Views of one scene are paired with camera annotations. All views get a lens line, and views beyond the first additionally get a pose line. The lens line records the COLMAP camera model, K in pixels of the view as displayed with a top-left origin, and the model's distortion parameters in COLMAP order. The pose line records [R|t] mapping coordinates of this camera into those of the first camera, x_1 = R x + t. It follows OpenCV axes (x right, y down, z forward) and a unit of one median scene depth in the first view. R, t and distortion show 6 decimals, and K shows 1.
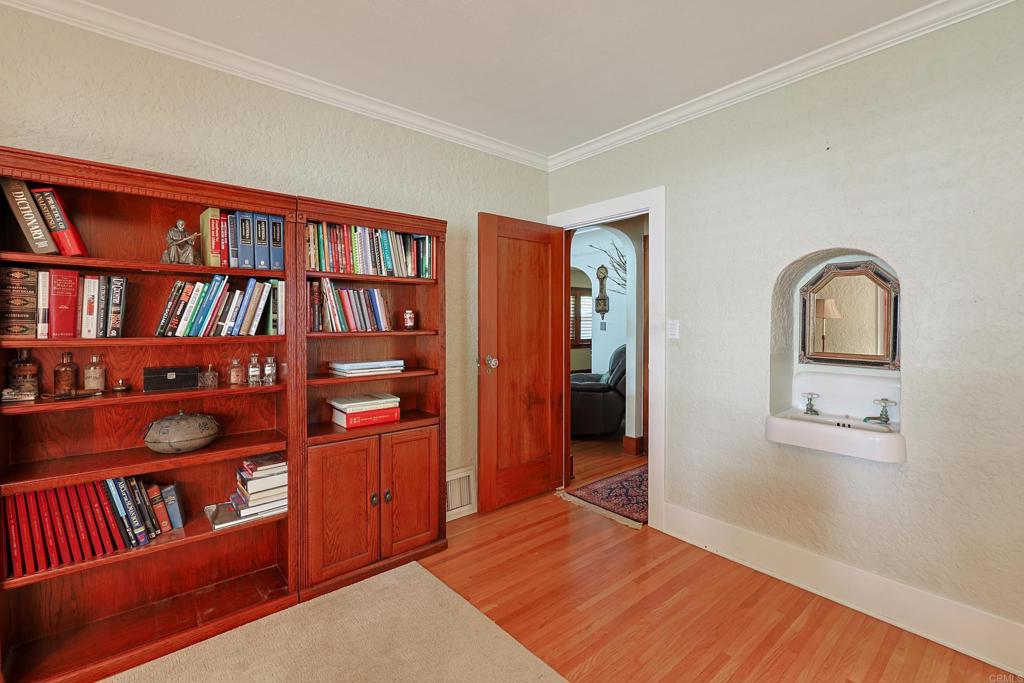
lens RADIAL K [[447.3, 0, 514.4], [0, 447.3, 330.5], [0, 0, 1]] dist [0.000491, -0.000197]
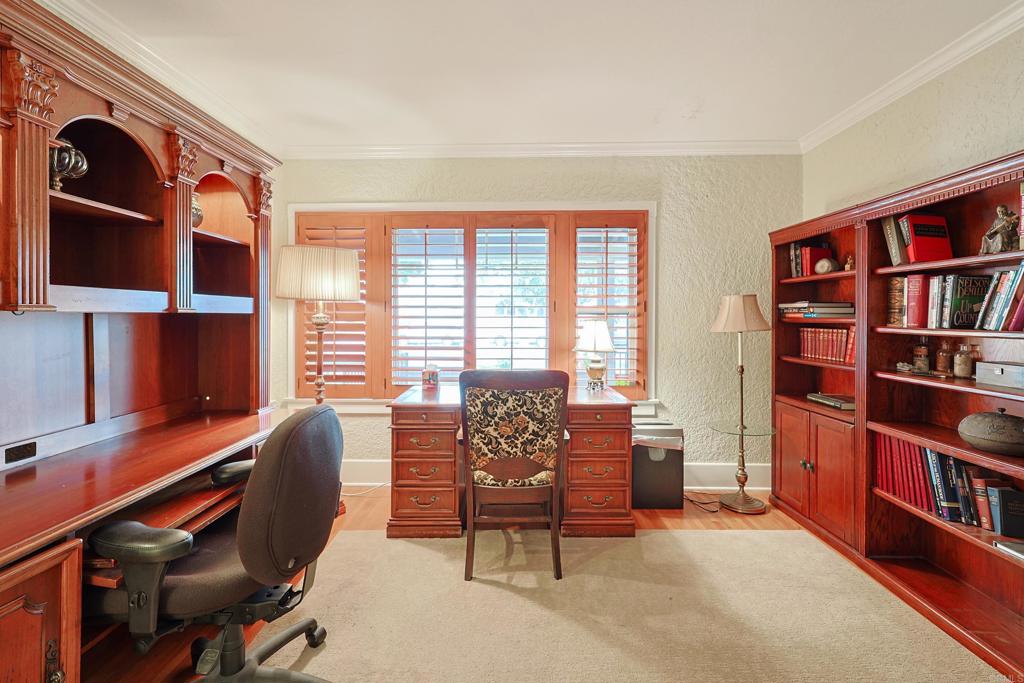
lens RADIAL K [[424.6, 0, 511.6], [0, 424.6, 315.4], [0, 0, 1]] dist [-0.000044, -0.000022]
pose [[-0.654232, -0.000166, -0.756294, 0.650880], [-0.012196, 0.999872, 0.010331, -0.015911], [0.756195, 0.015983, -0.654151, 0.874432]]
